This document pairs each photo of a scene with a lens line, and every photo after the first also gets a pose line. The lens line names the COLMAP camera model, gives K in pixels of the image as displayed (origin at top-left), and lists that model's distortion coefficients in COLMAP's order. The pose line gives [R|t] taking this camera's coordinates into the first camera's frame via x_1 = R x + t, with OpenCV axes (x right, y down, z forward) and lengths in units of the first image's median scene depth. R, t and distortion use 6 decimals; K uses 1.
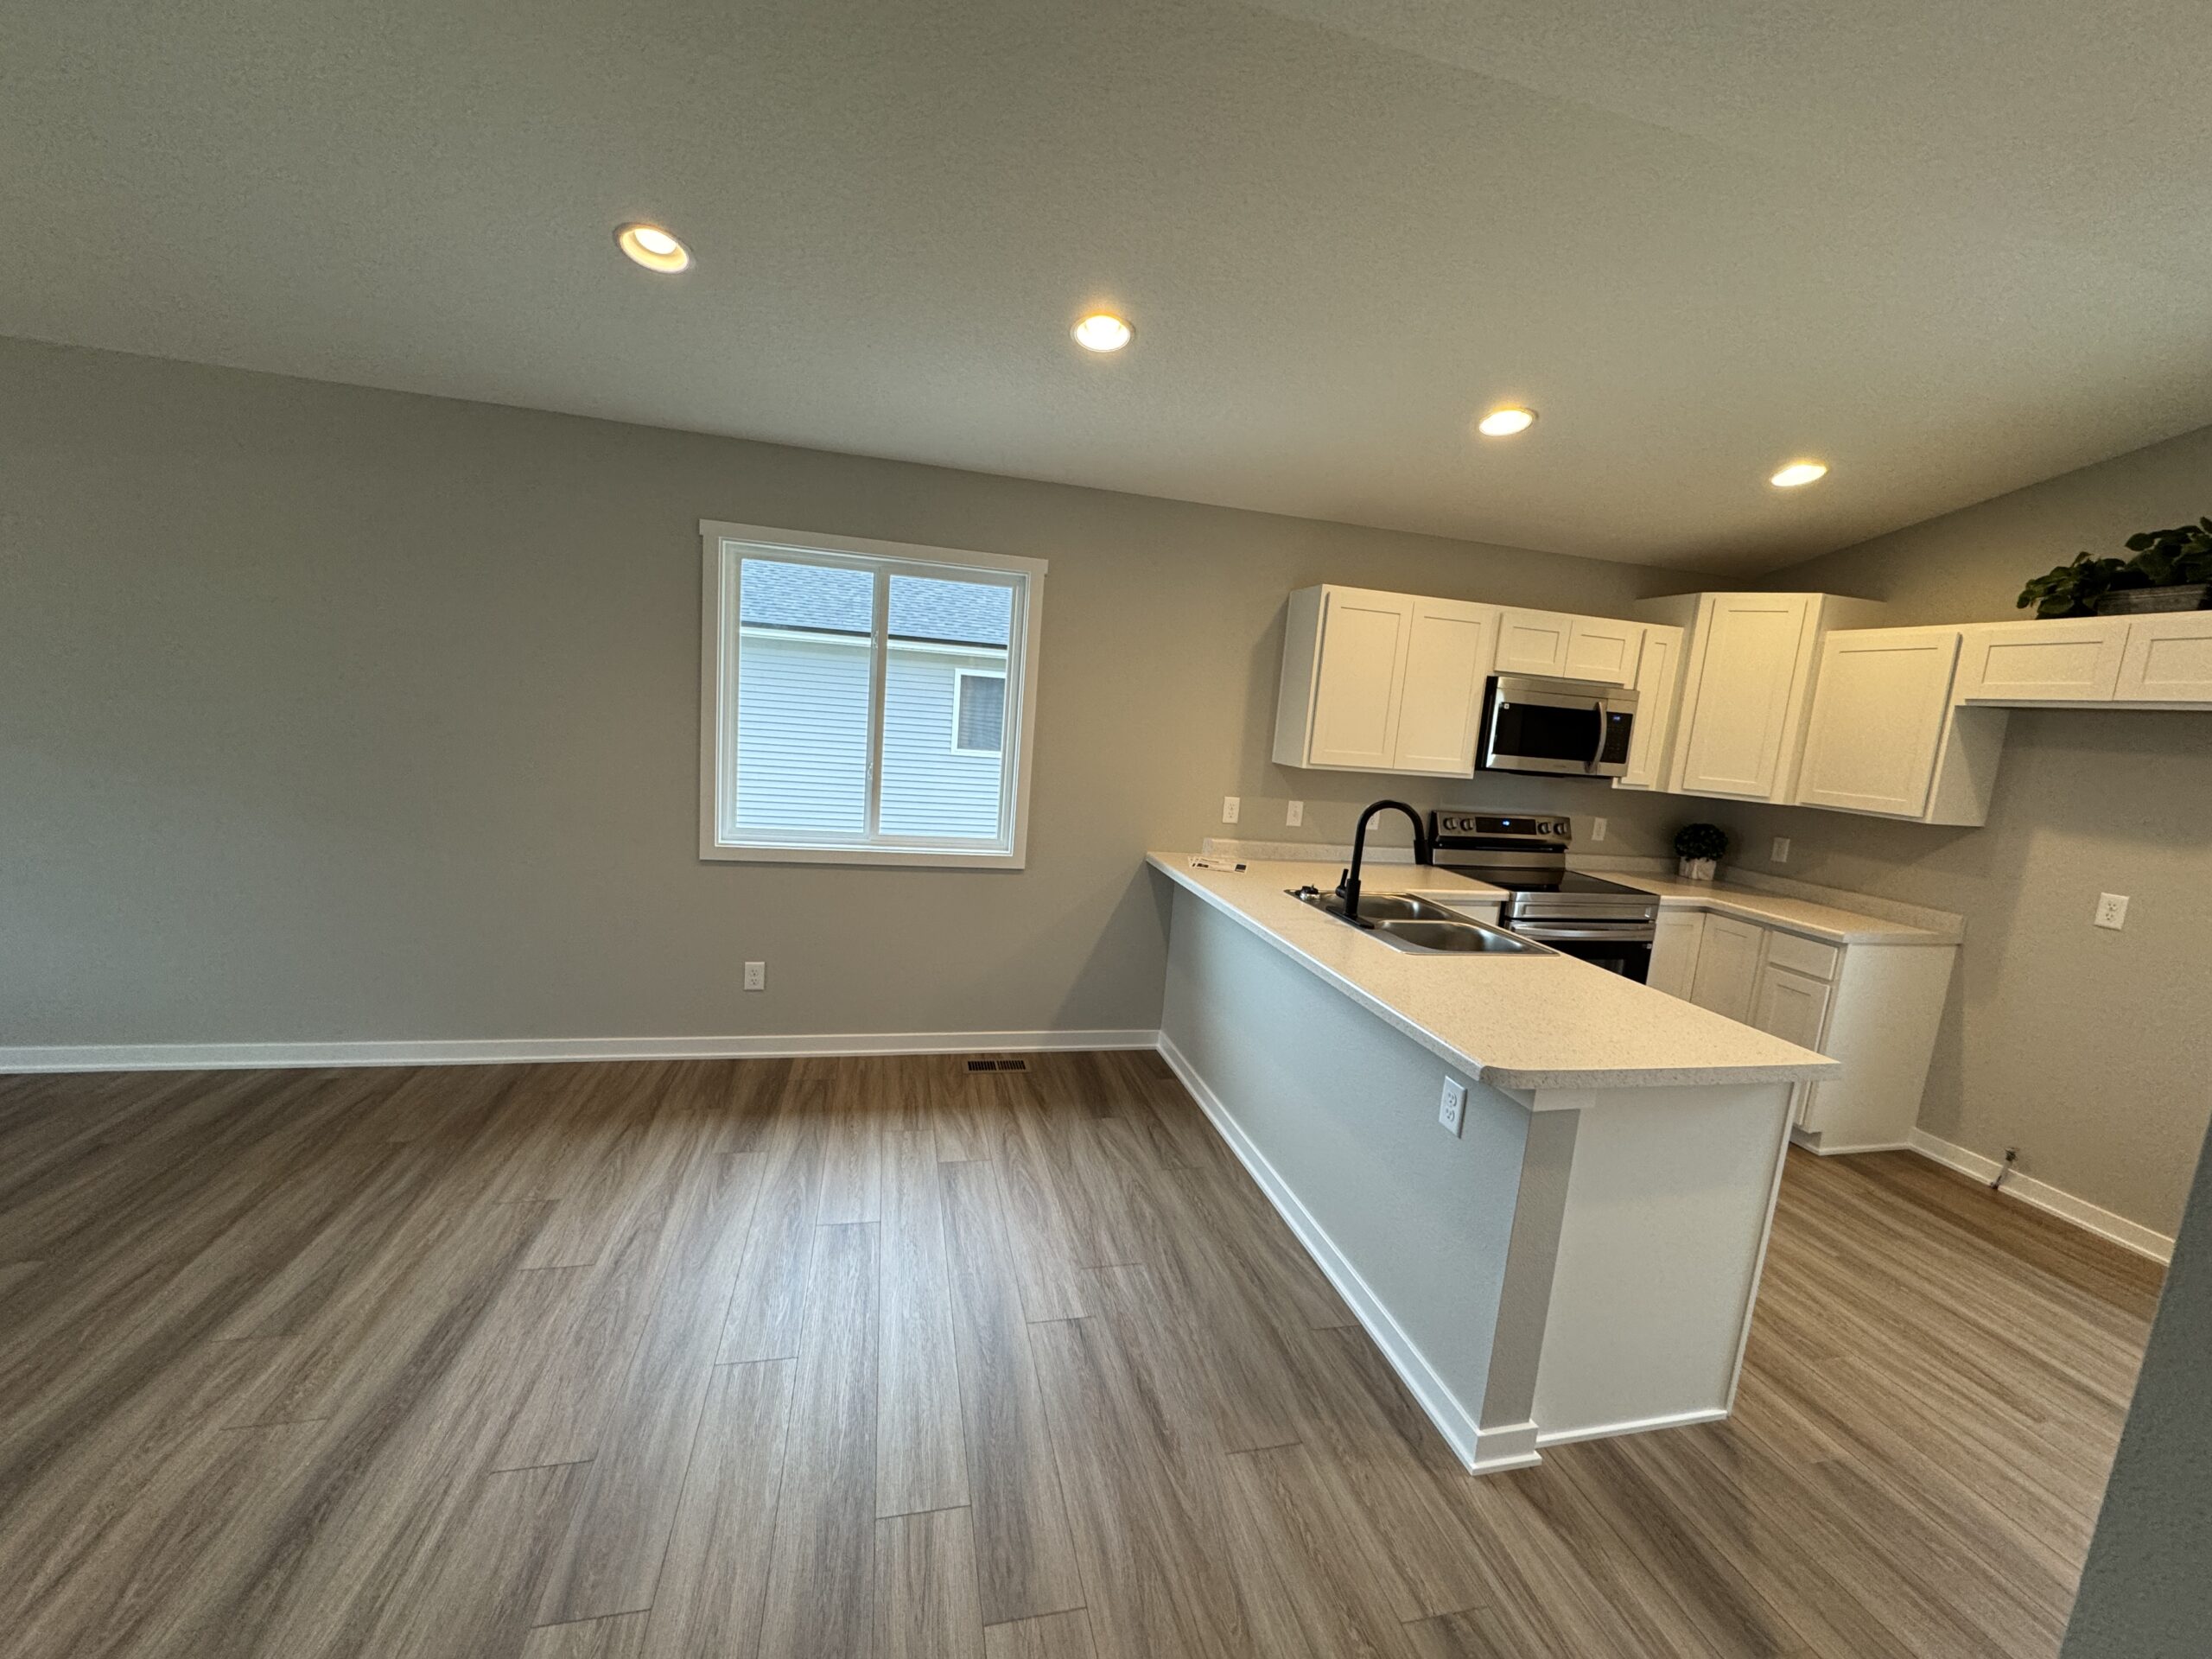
lens RADIAL K [[883.1, 0, 1102.5], [0, 883.1, 829.3], [0, 0, 1]] dist [-0.004264, 0.000166]
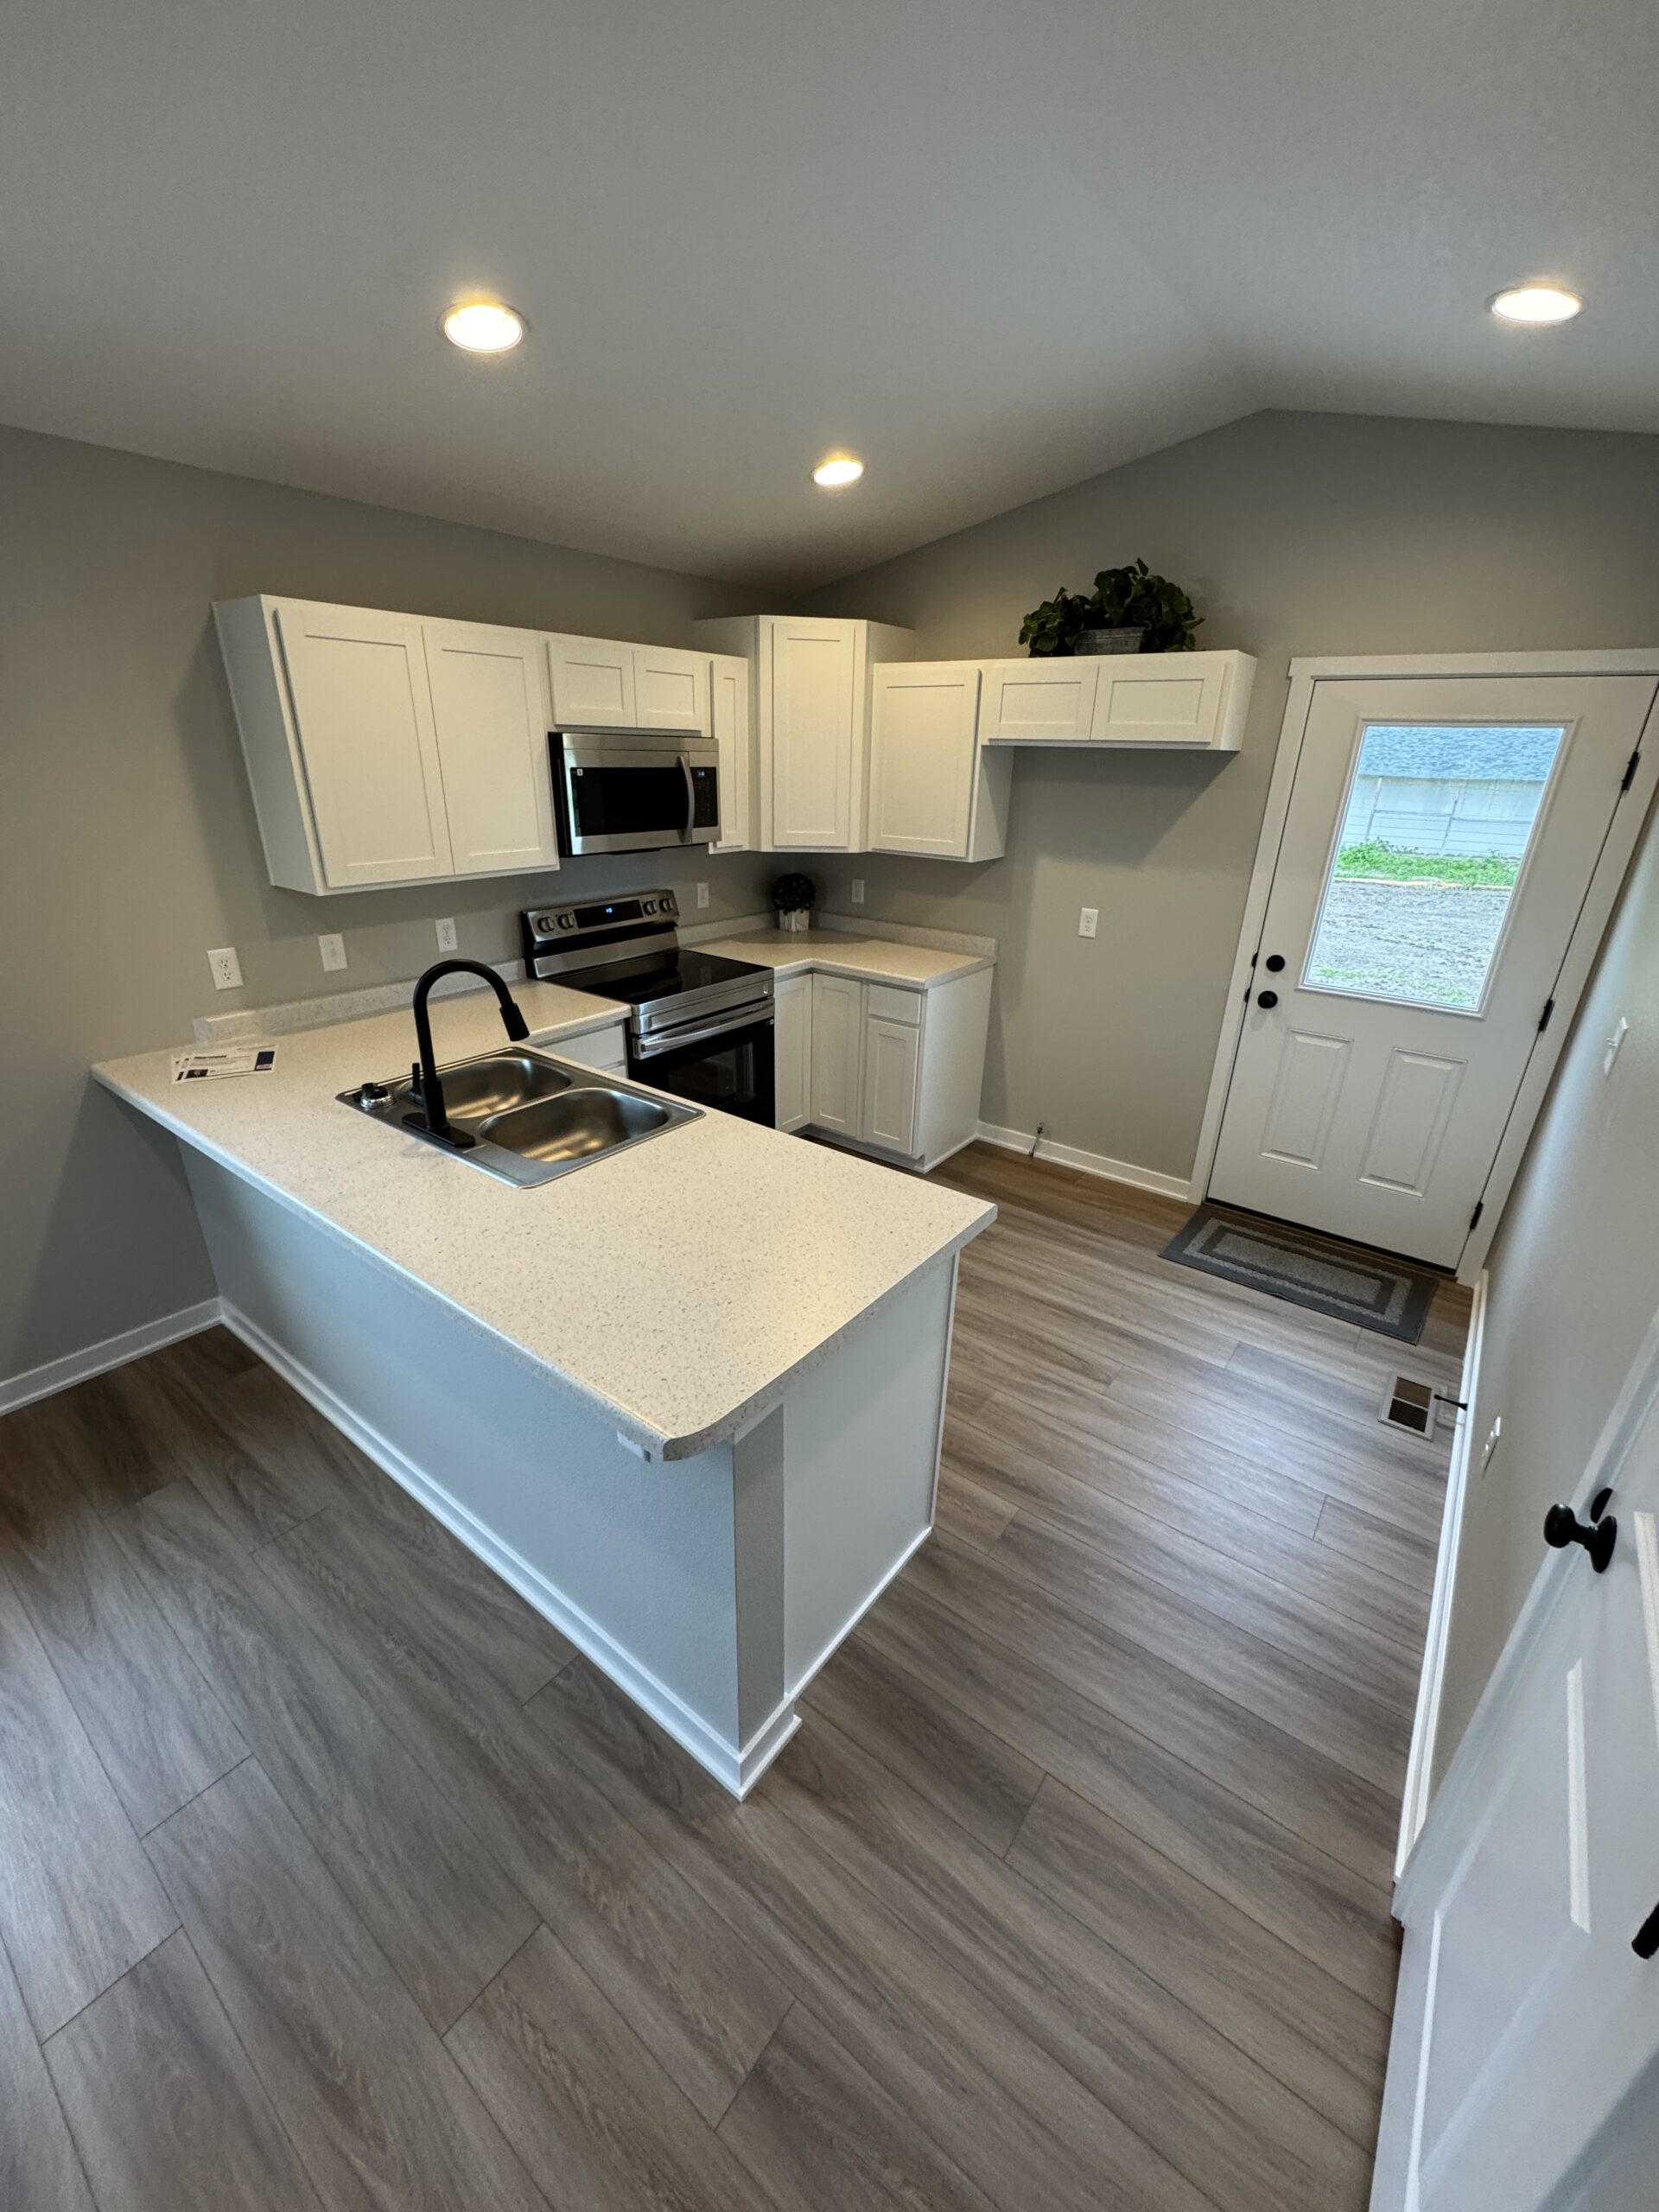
lens RADIAL K [[883.1, 0, 836.2], [0, 883.1, 1108.7], [0, 0, 1]] dist [-0.004264, 0.000166]
pose [[0.772968, -0.294902, 0.561742, 0.120968], [0.126698, 0.939321, 0.318784, -0.093537], [-0.621666, -0.175238, 0.763429, 0.235996]]
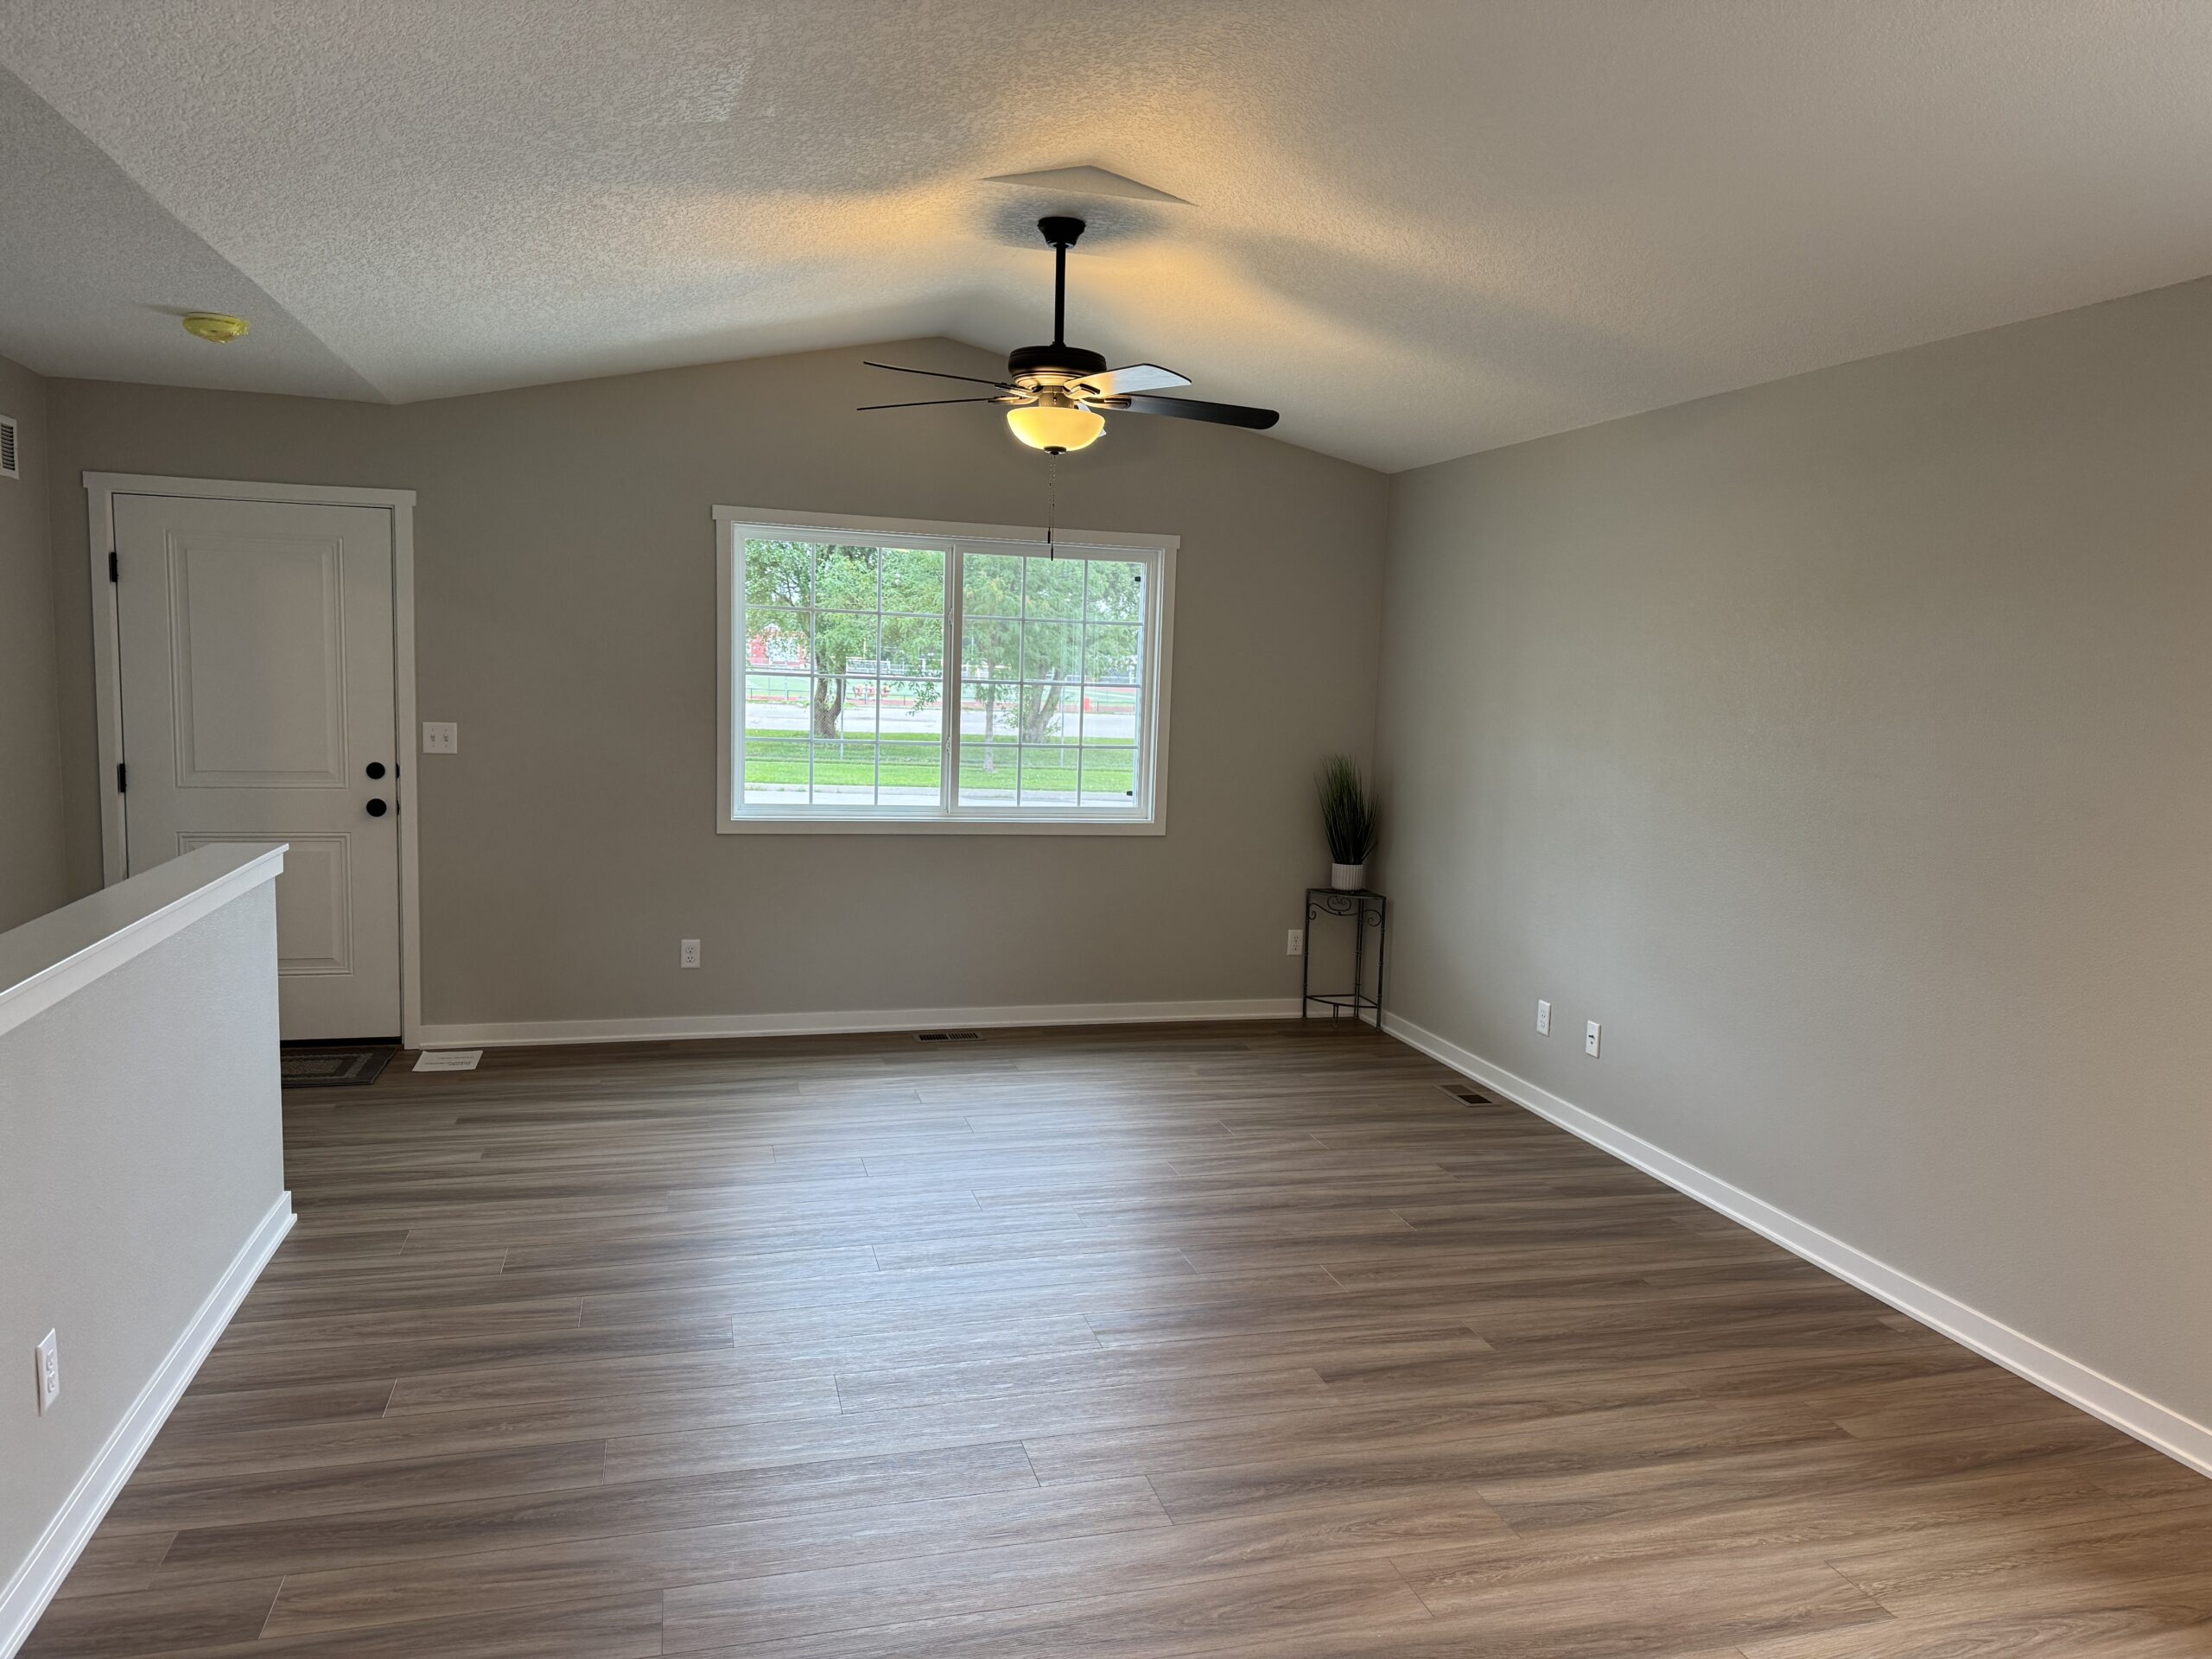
lens RADIAL K [[1529.6, 0, 1092.8], [0, 1529.6, 852.8], [0, 0, 1]] dist [-0.013514, -0.008798]
pose [[0.021908, 0.046318, -0.998686, 0.275045], [-0.175424, 0.983606, 0.041770, -0.019372], [0.984249, 0.174278, 0.029674, 0.287579]]
